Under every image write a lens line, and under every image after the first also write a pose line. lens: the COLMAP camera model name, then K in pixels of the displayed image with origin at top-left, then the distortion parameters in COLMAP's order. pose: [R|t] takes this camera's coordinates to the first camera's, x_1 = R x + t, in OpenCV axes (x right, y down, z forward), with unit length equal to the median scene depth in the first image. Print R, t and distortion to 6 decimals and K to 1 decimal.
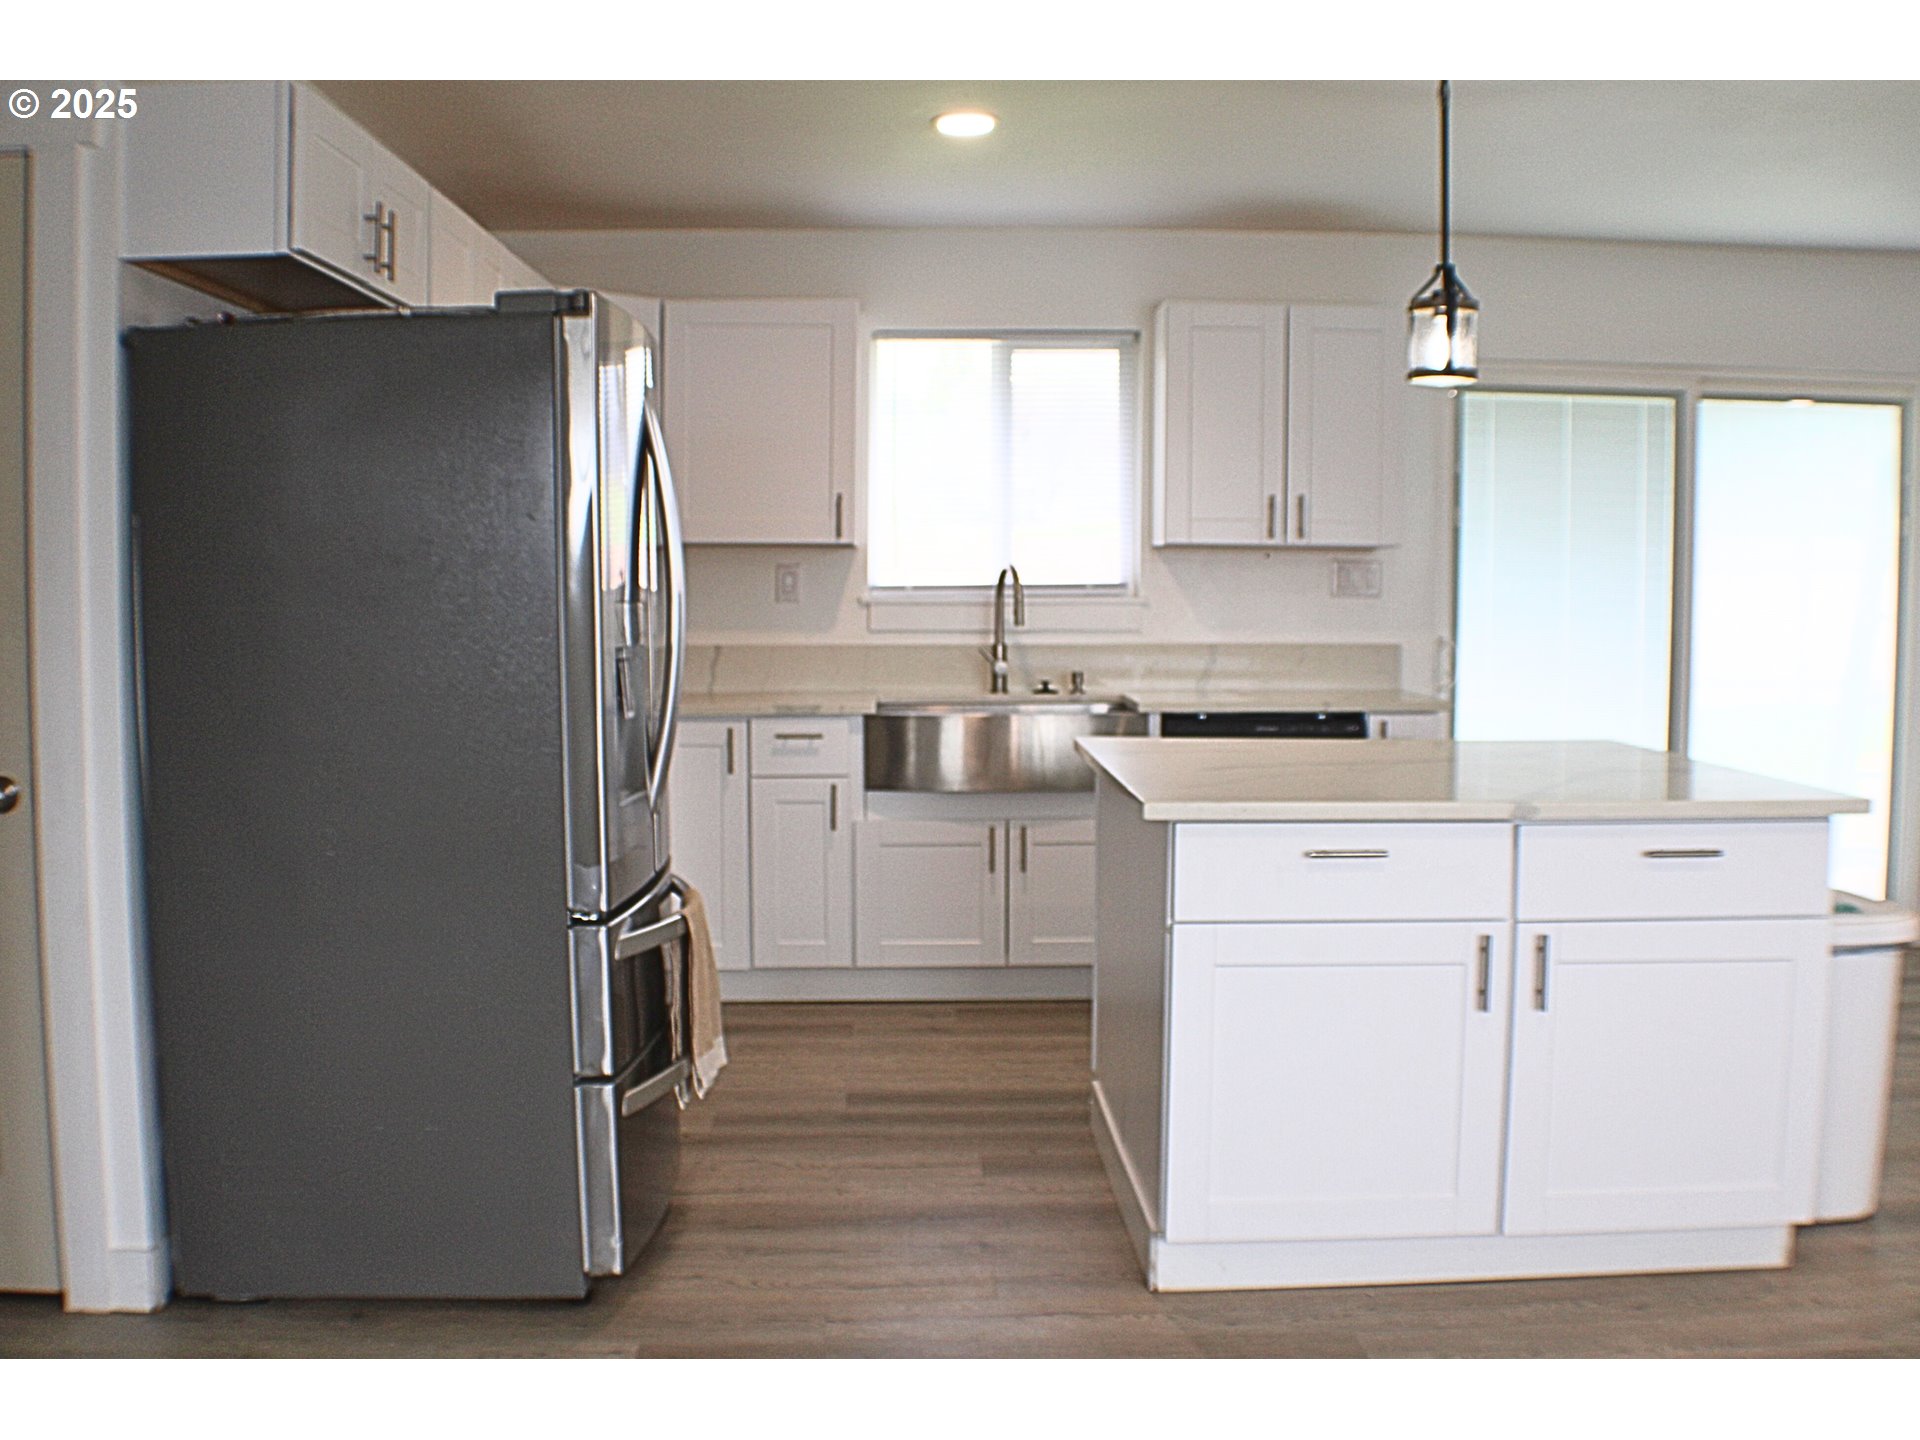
lens RADIAL K [[1903.7, 0, 951.1], [0, 1903.7, 720.9], [0, 0, 1]] dist [-0.207734, 0.102826]
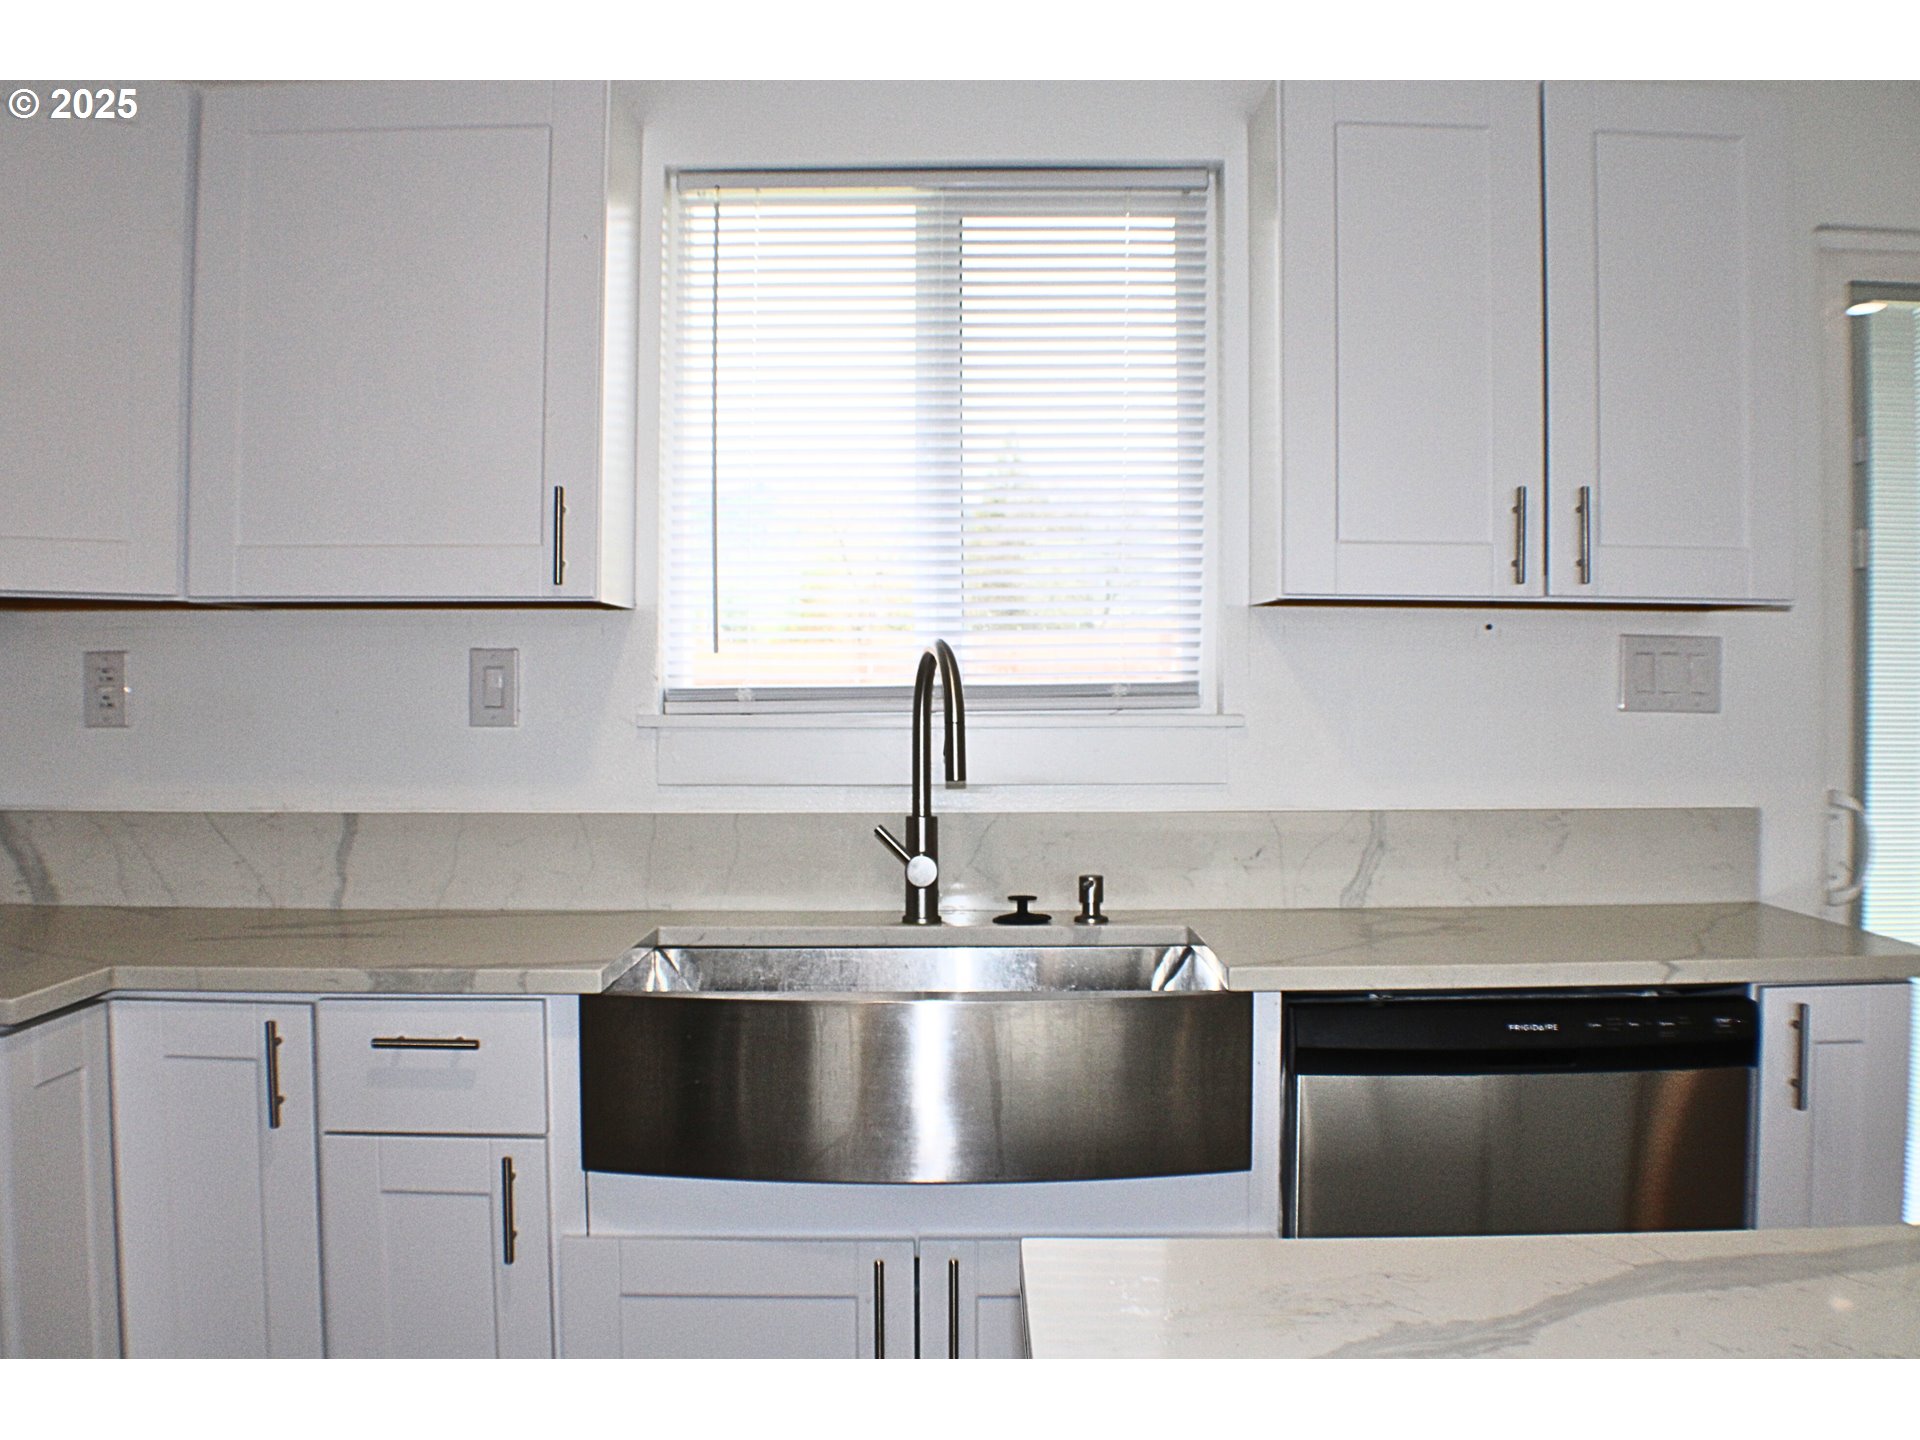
lens RADIAL K [[1943.5, 0, 960.0], [0, 1943.5, 720.0], [0, 0, 1]] dist [-0.230765, 0.149475]
pose [[0.999646, -0.001137, -0.026570, 0.047226], [-0.000348, 0.998442, -0.055792, -0.037521], [0.026592, 0.055782, 0.998089, 0.531049]]
